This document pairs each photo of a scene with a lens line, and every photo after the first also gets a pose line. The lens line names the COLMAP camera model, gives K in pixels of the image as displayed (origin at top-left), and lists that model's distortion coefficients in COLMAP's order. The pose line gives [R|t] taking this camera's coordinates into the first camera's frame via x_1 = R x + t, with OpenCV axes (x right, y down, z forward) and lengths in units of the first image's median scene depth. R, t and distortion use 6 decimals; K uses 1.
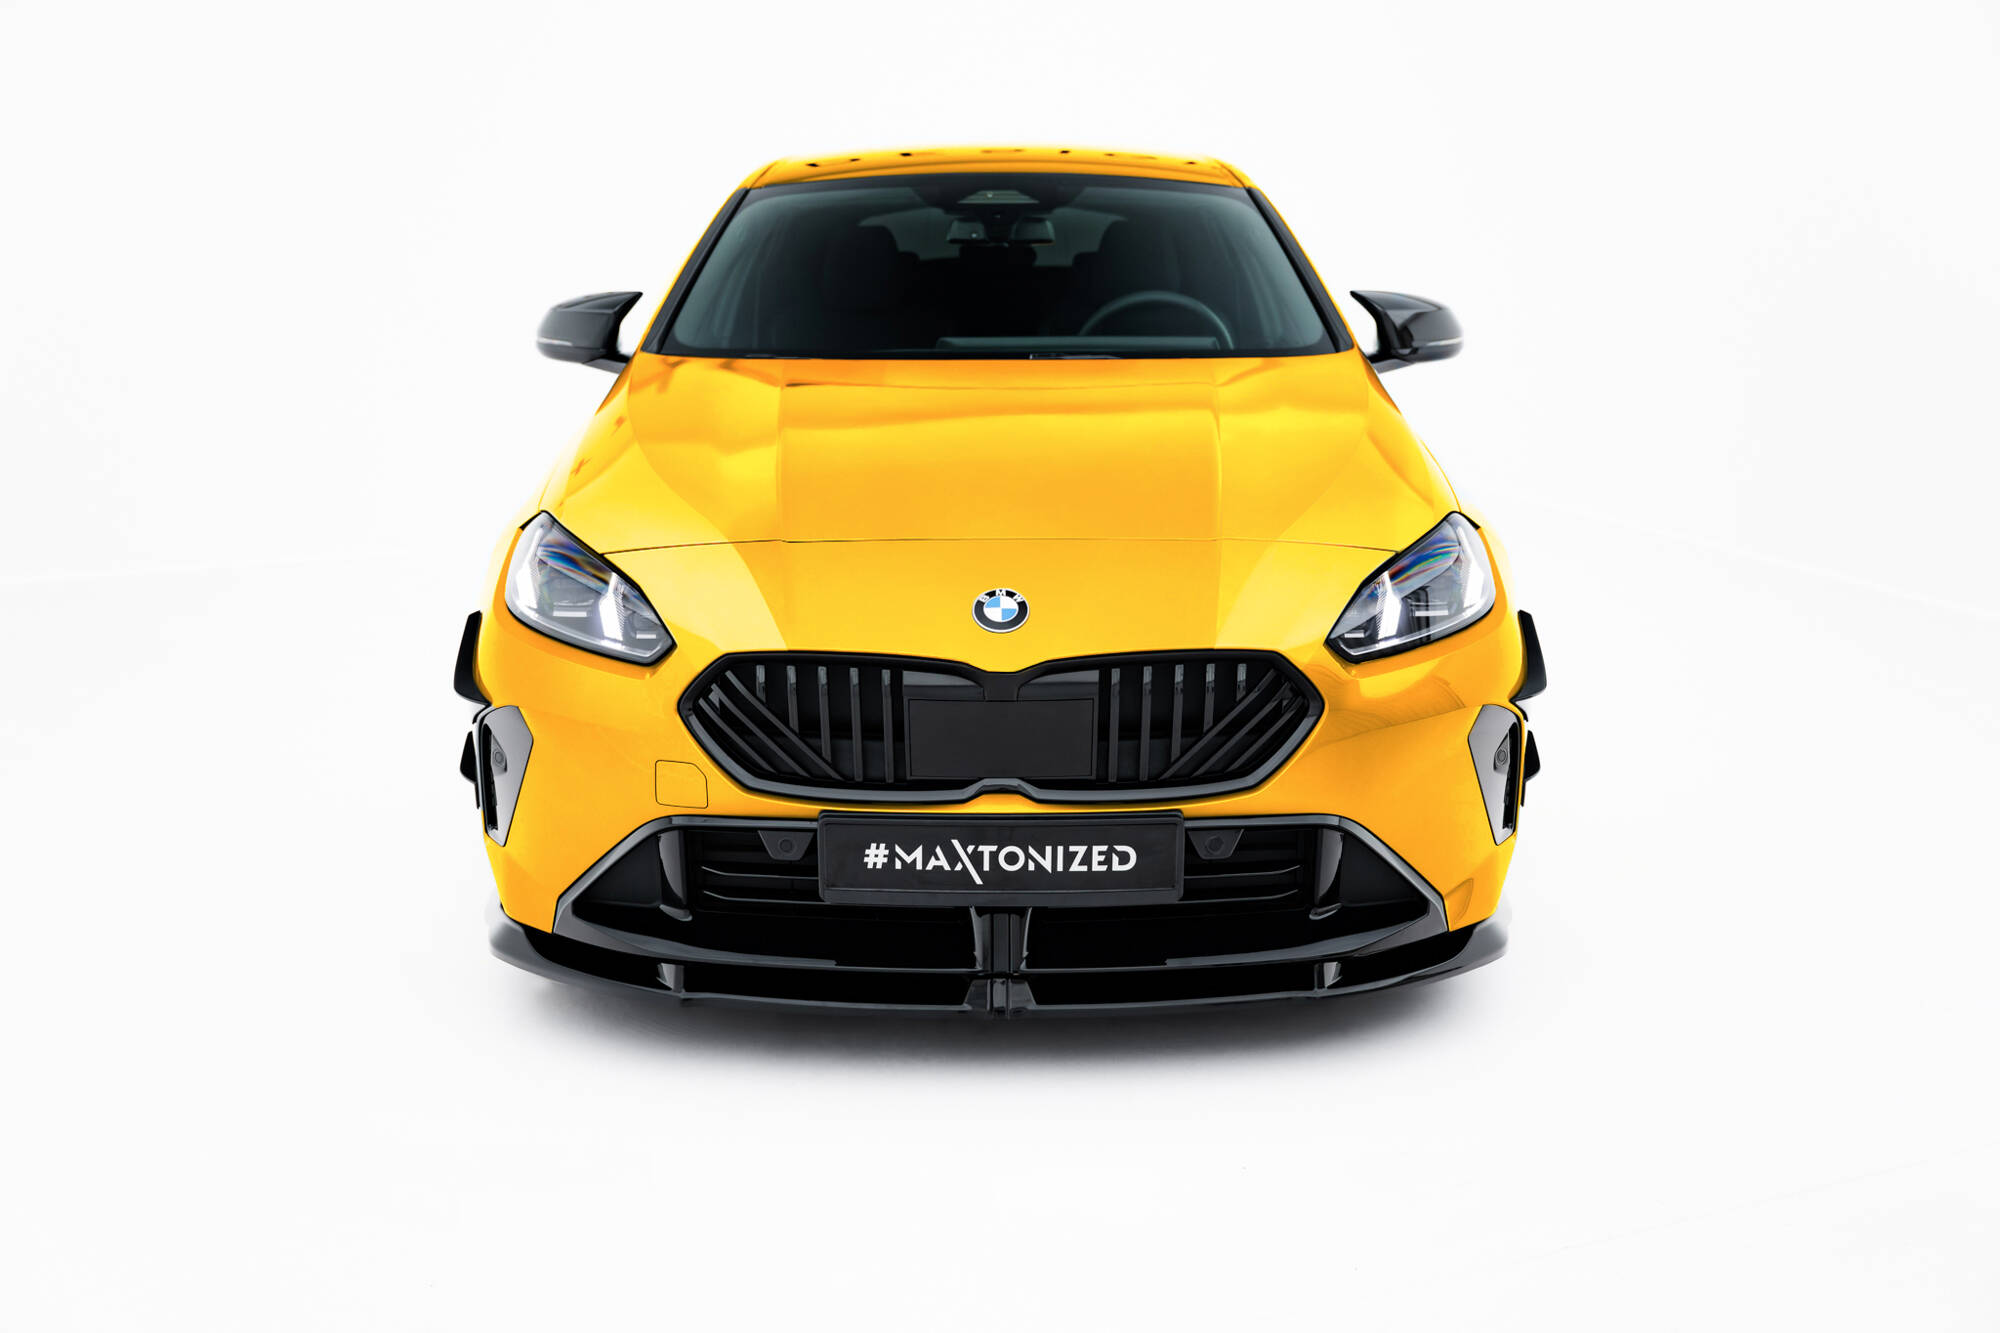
lens RADIAL K [[2049.5, 0, 1001.5], [0, 2049.5, 668.7], [0, 0, 1]] dist [-0.146042, 0.000000]
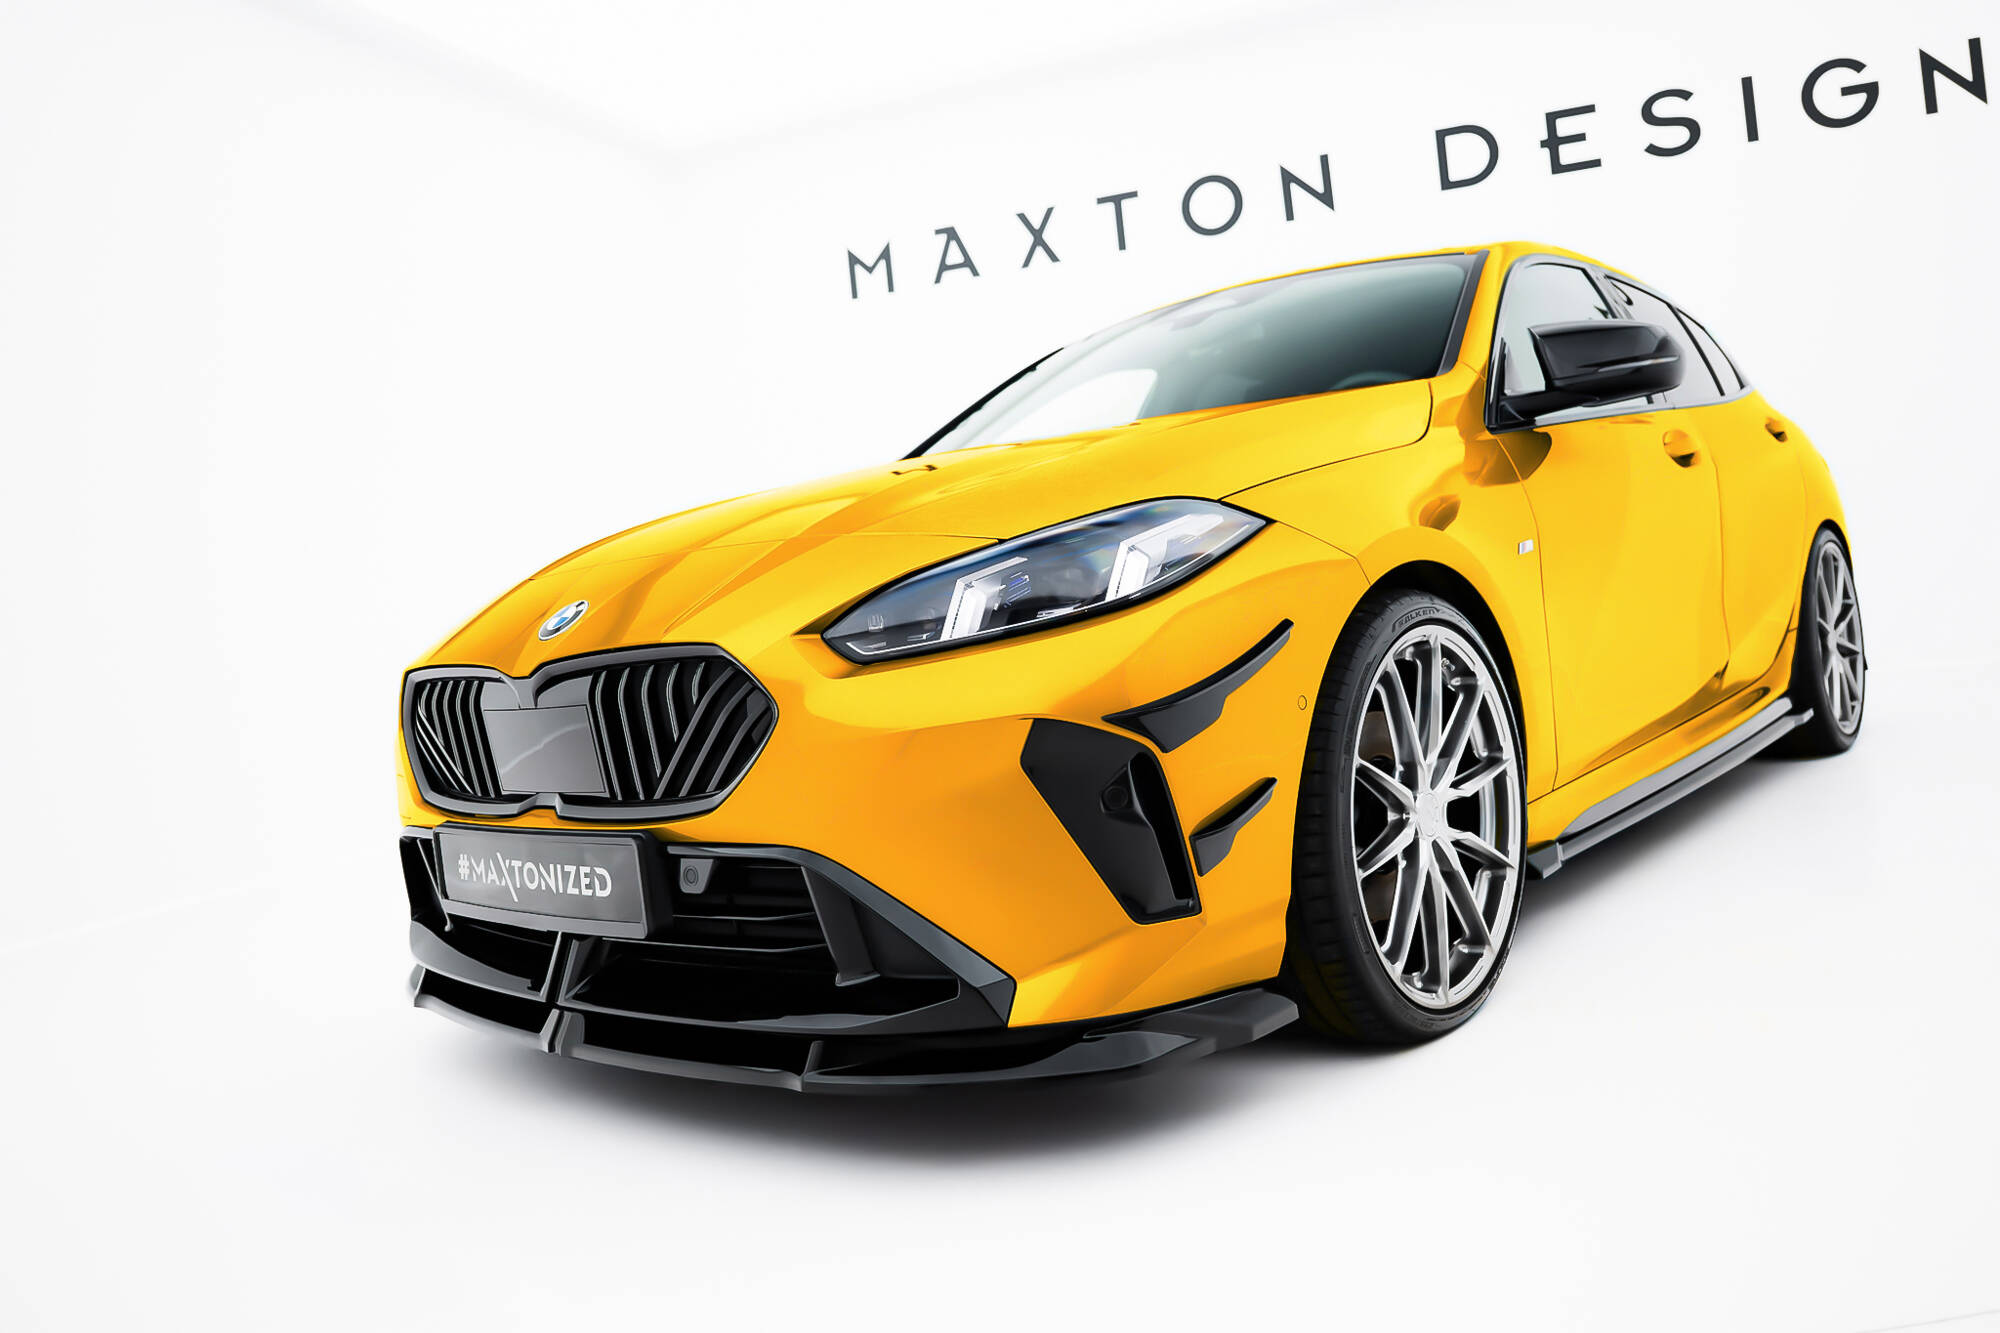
lens RADIAL K [[1354.8, 0, 999.4], [0, 1354.8, 653.0], [0, 0, 1]] dist [0.002289, -0.000084]
pose [[0.751638, -0.057207, -0.657091, 0.594921], [-0.034756, 0.991412, -0.126071, 0.061406], [0.658660, 0.117597, 0.743195, 0.657676]]
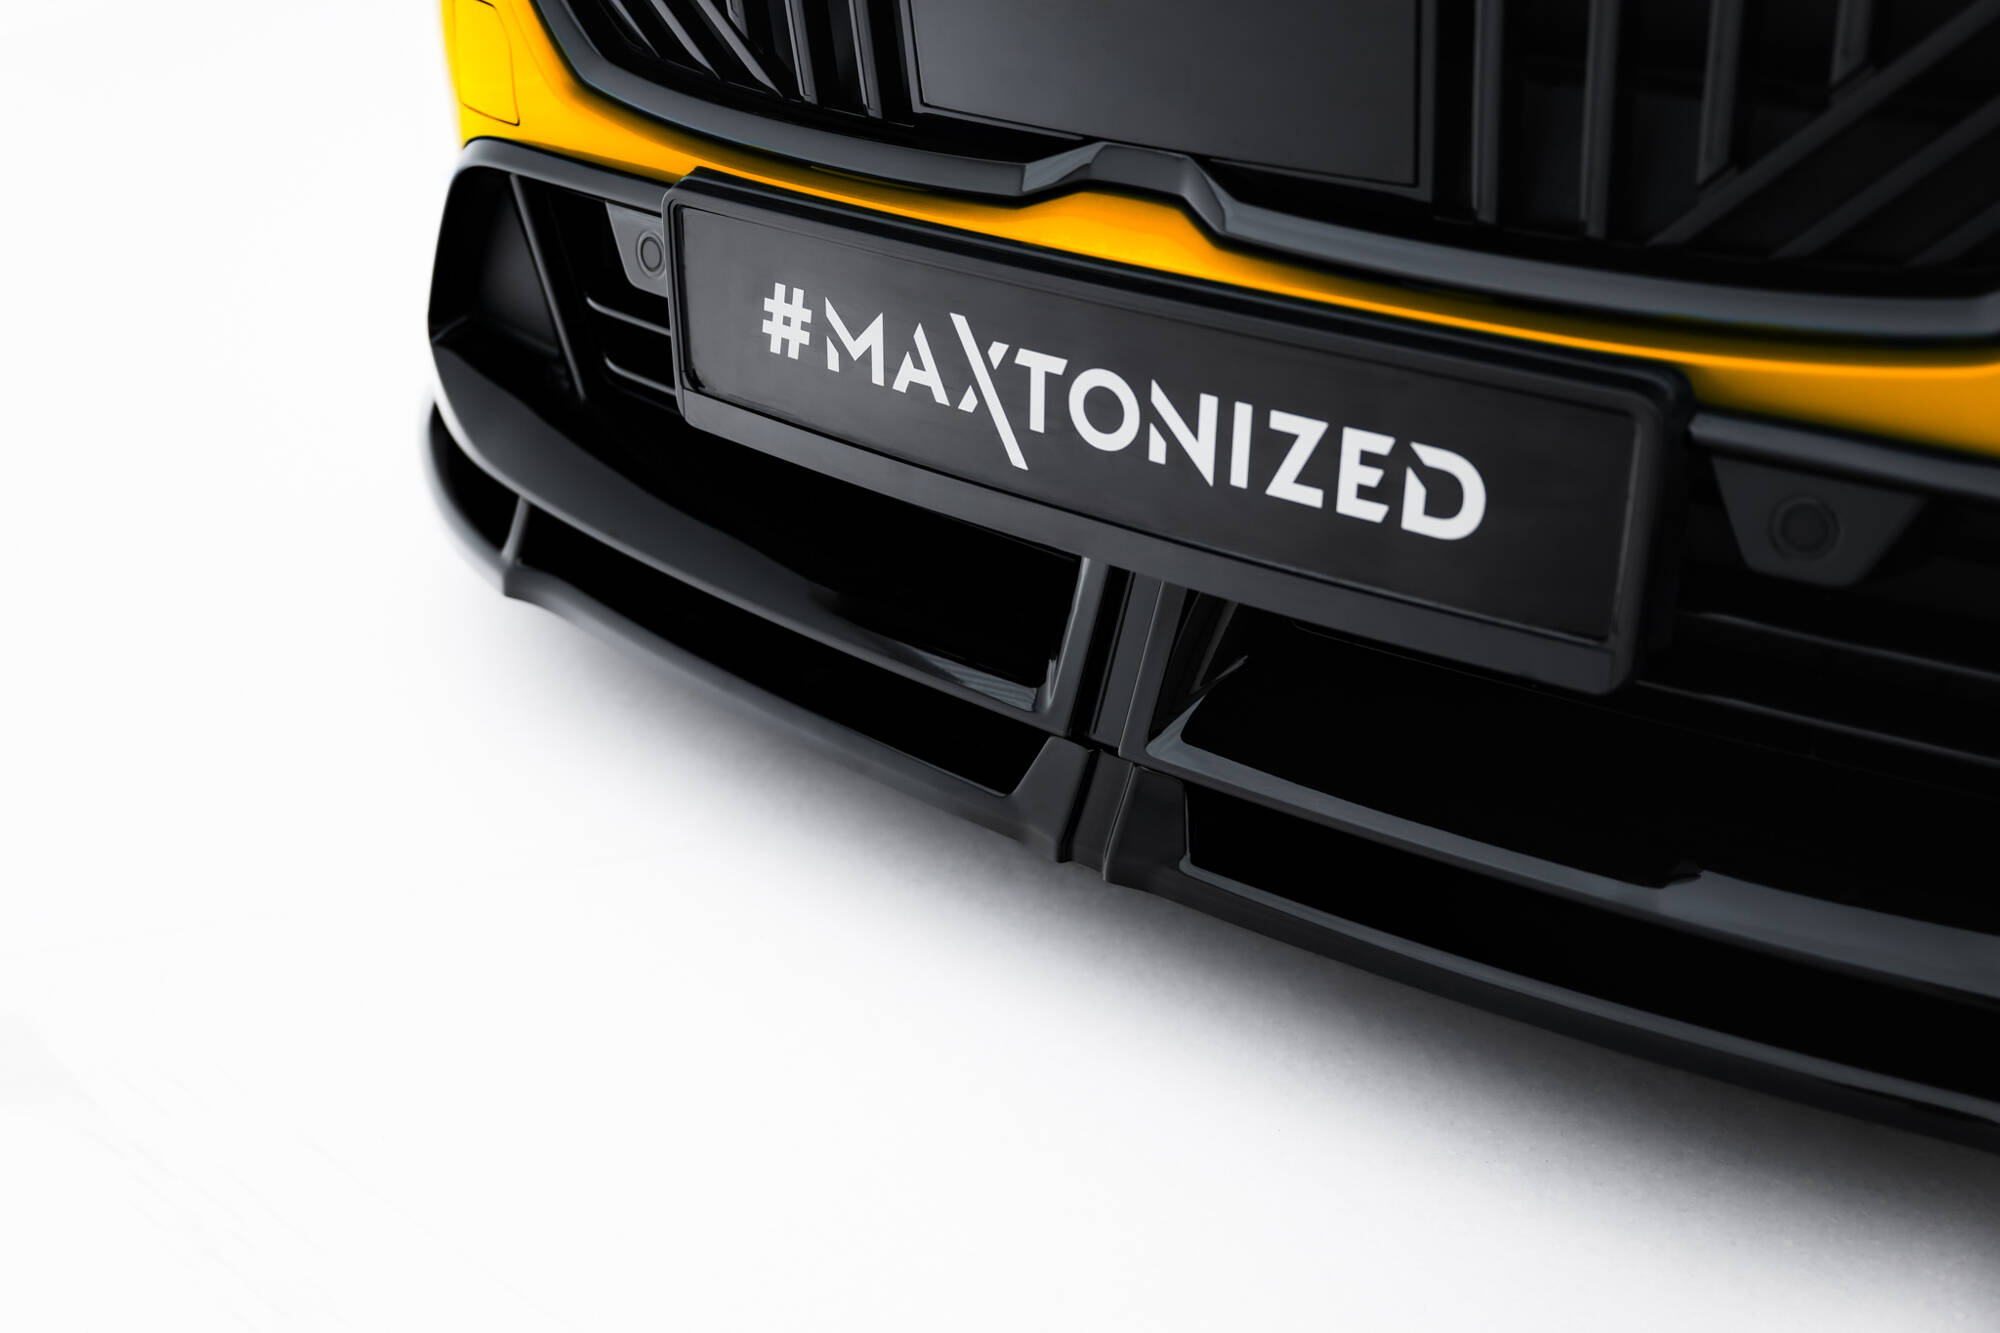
lens RADIAL K [[2049.5, 0, 1004.3], [0, 2049.5, 664.6], [0, 0, 1]] dist [-0.146042, 0.000000]
pose [[0.792570, 0.278407, -0.542515, 0.170639], [-0.119434, 0.943331, 0.309615, 0.035230], [0.597970, -0.180597, 0.780907, 0.742251]]
